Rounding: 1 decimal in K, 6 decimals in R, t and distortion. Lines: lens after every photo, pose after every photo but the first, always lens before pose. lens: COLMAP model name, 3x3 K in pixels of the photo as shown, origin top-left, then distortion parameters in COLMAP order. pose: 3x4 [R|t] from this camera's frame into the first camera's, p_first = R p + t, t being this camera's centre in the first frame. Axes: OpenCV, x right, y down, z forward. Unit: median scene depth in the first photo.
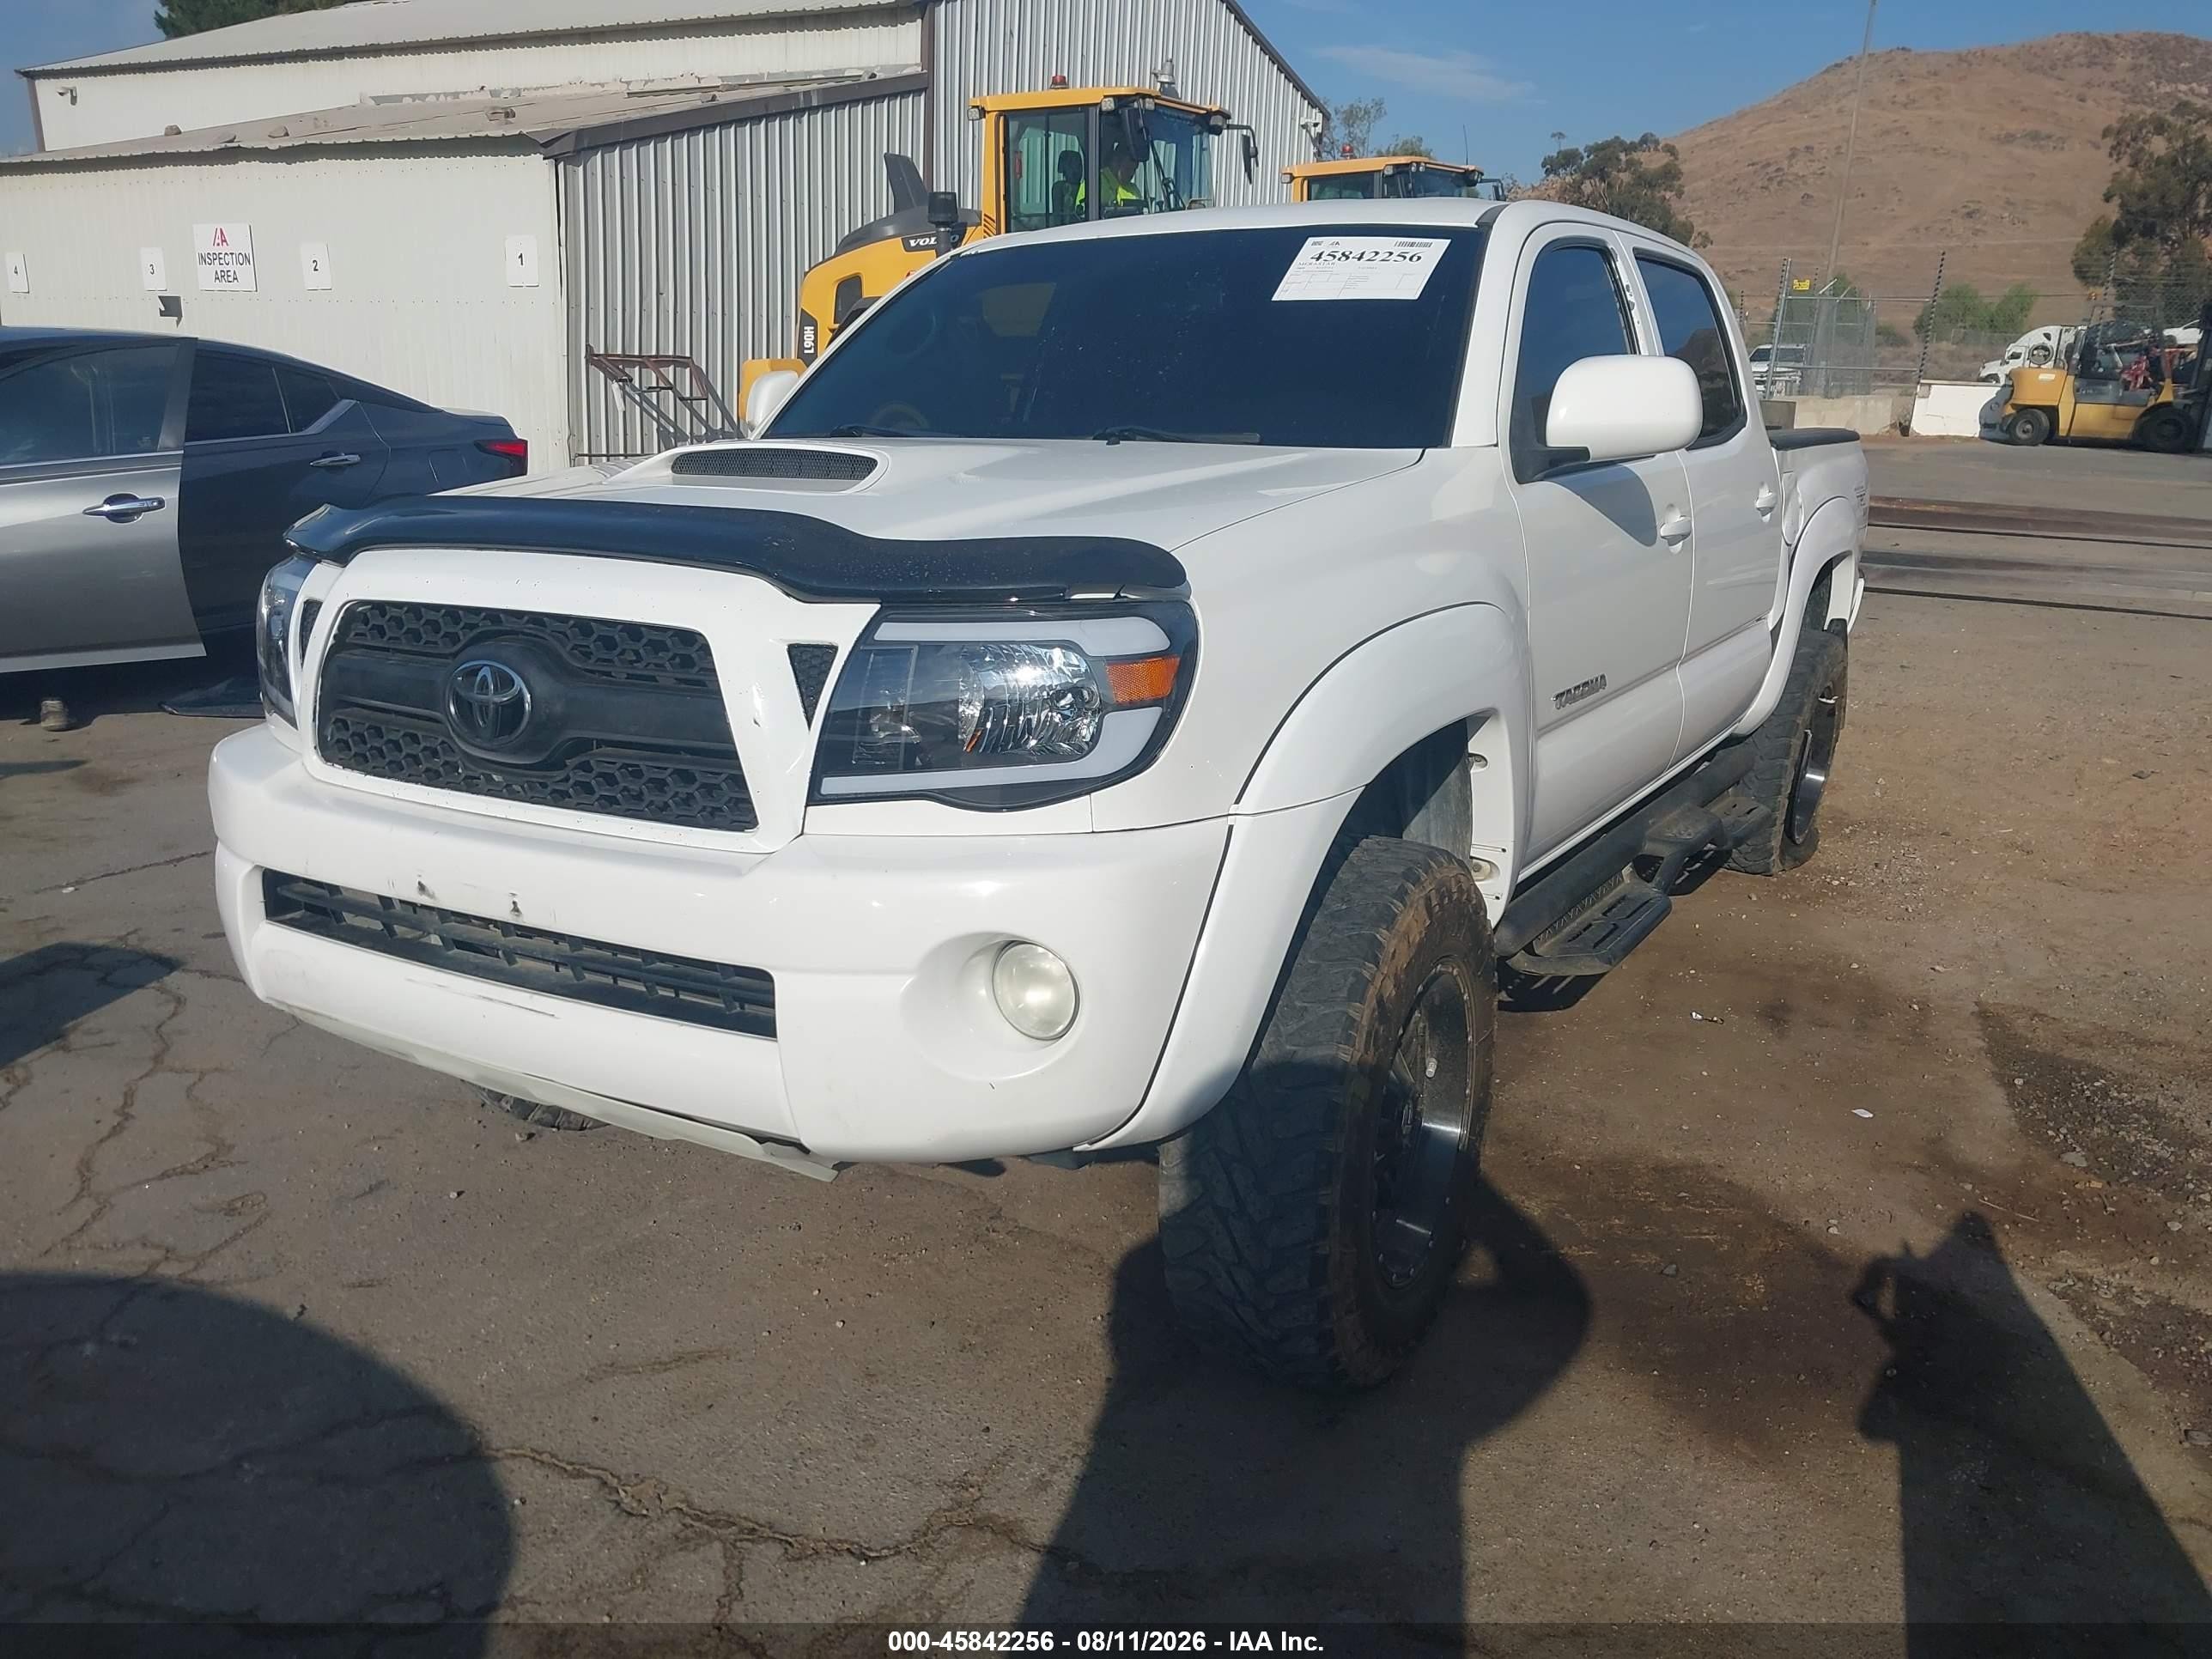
lens RADIAL K [[1738.9, 0, 1083.4], [0, 1738.9, 814.1], [0, 0, 1]] dist [0.024642, -0.033565]
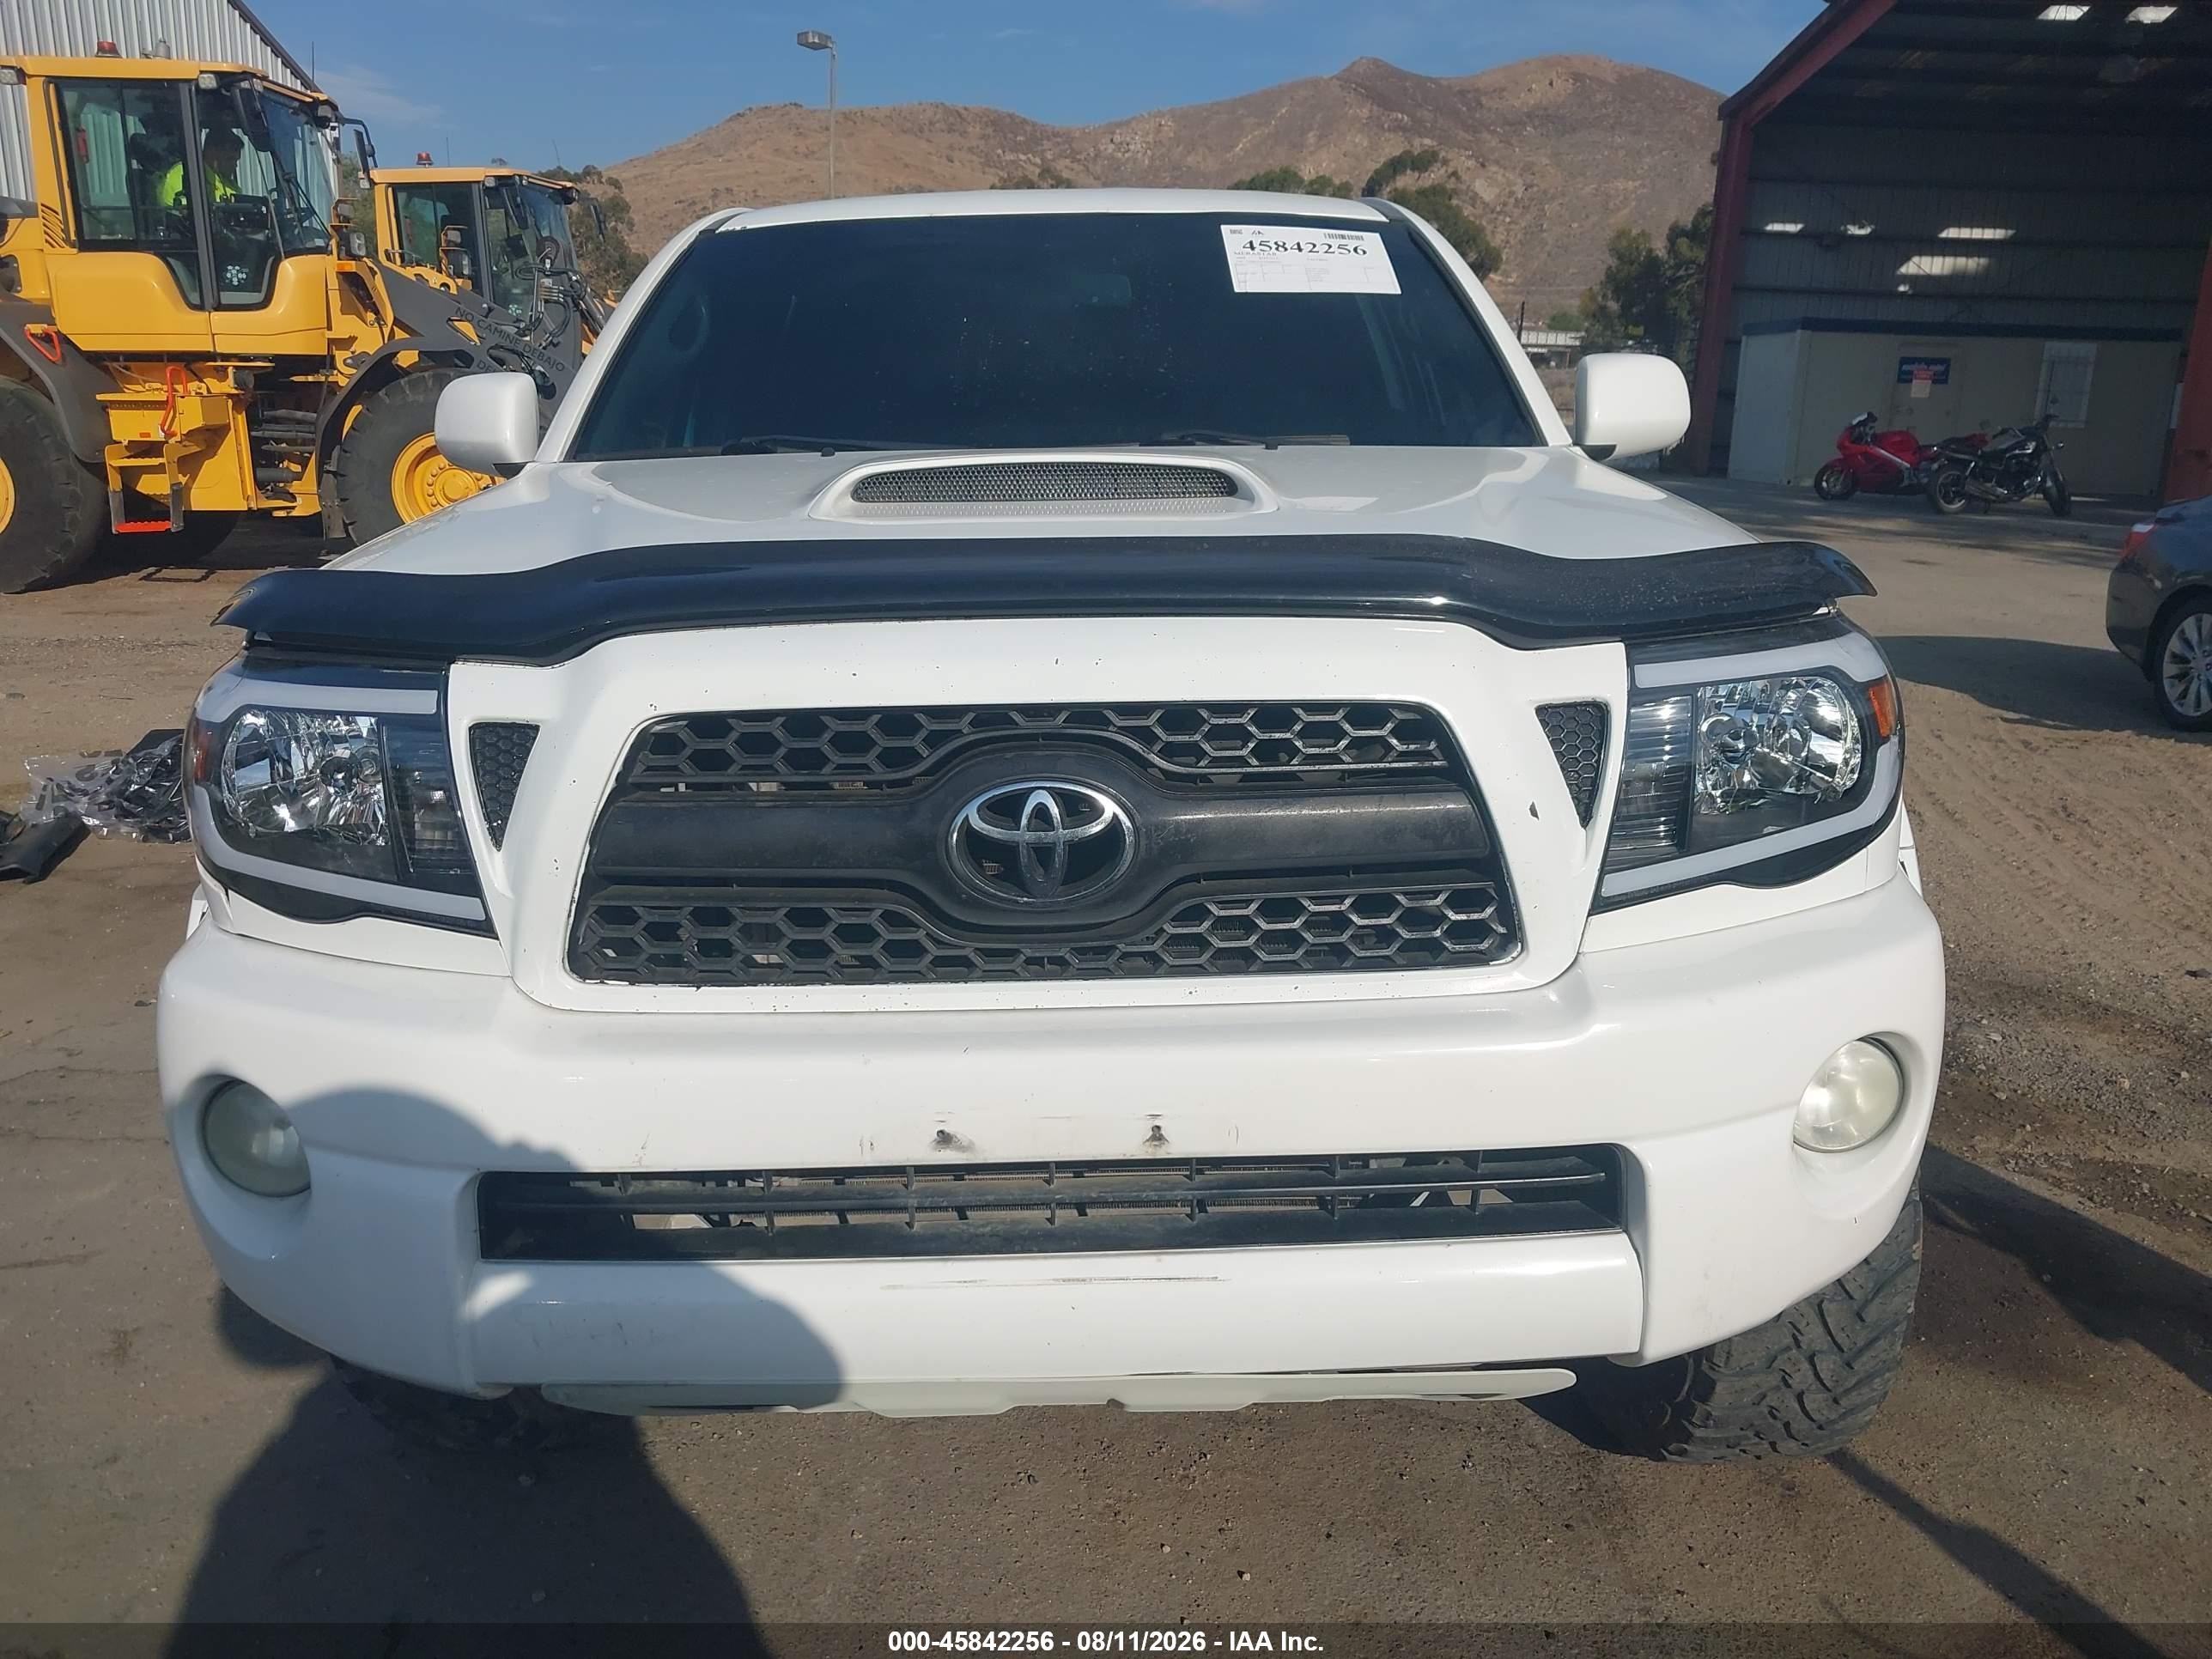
lens RADIAL K [[1738.9, 0, 1112.9], [0, 1738.9, 820.7], [0, 0, 1]] dist [0.024642, -0.033565]
pose [[0.844006, -0.130500, 0.520215, -0.609285], [0.136649, 0.990259, 0.026712, -0.079336], [-0.518634, 0.048542, 0.853617, 0.381454]]
